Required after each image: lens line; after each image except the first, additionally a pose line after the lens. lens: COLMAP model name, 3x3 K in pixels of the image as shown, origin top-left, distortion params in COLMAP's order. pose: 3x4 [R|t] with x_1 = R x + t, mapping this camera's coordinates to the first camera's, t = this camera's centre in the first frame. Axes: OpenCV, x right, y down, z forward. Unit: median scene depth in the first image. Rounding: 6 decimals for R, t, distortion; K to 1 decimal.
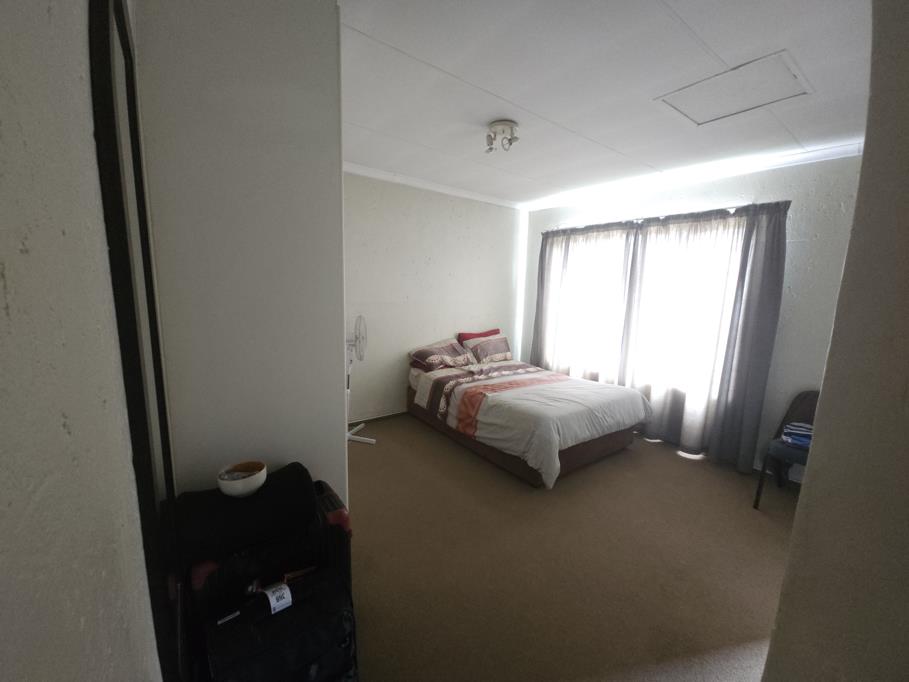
lens RADIAL K [[367.5, 0, 454.5], [0, 367.5, 341.0], [0, 0, 1]] dist [-0.000173, -0.000201]
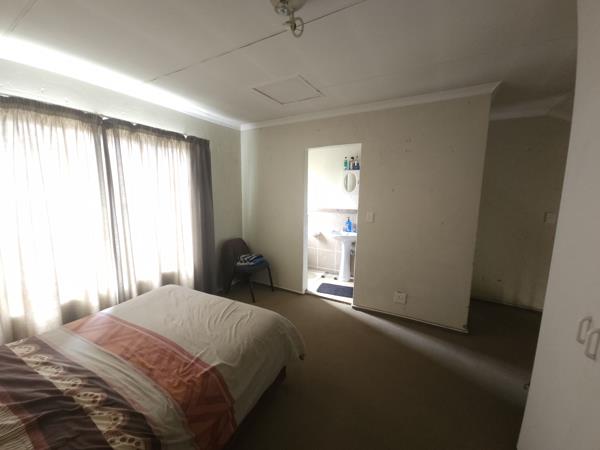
lens RADIAL K [[242.6, 0, 300.0], [0, 242.6, 225.0], [0, 0, 1]] dist [-0.000173, -0.000201]
pose [[-0.407725, -0.155960, 0.899687, -0.274882], [0.119573, 0.967701, 0.221938, -0.147181], [-0.905242, 0.198068, -0.375908, 0.841474]]
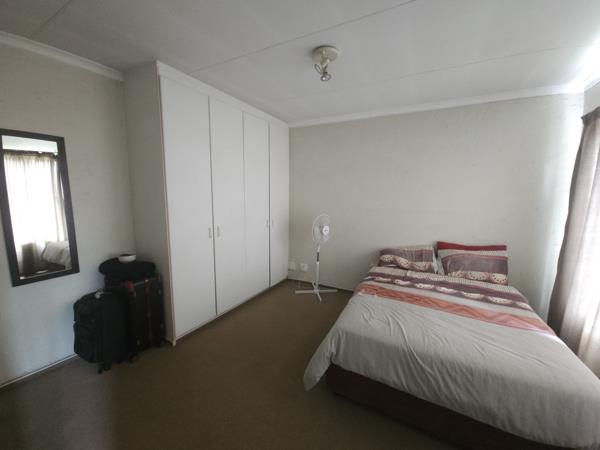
lens RADIAL K [[242.6, 0, 300.0], [0, 242.6, 225.0], [0, 0, 1]] dist [-0.000173, -0.000201]
pose [[0.421019, 0.089114, -0.902664, 0.556223], [-0.137876, 0.989886, 0.033417, -0.043910], [0.896512, 0.110387, 0.429047, 0.443261]]
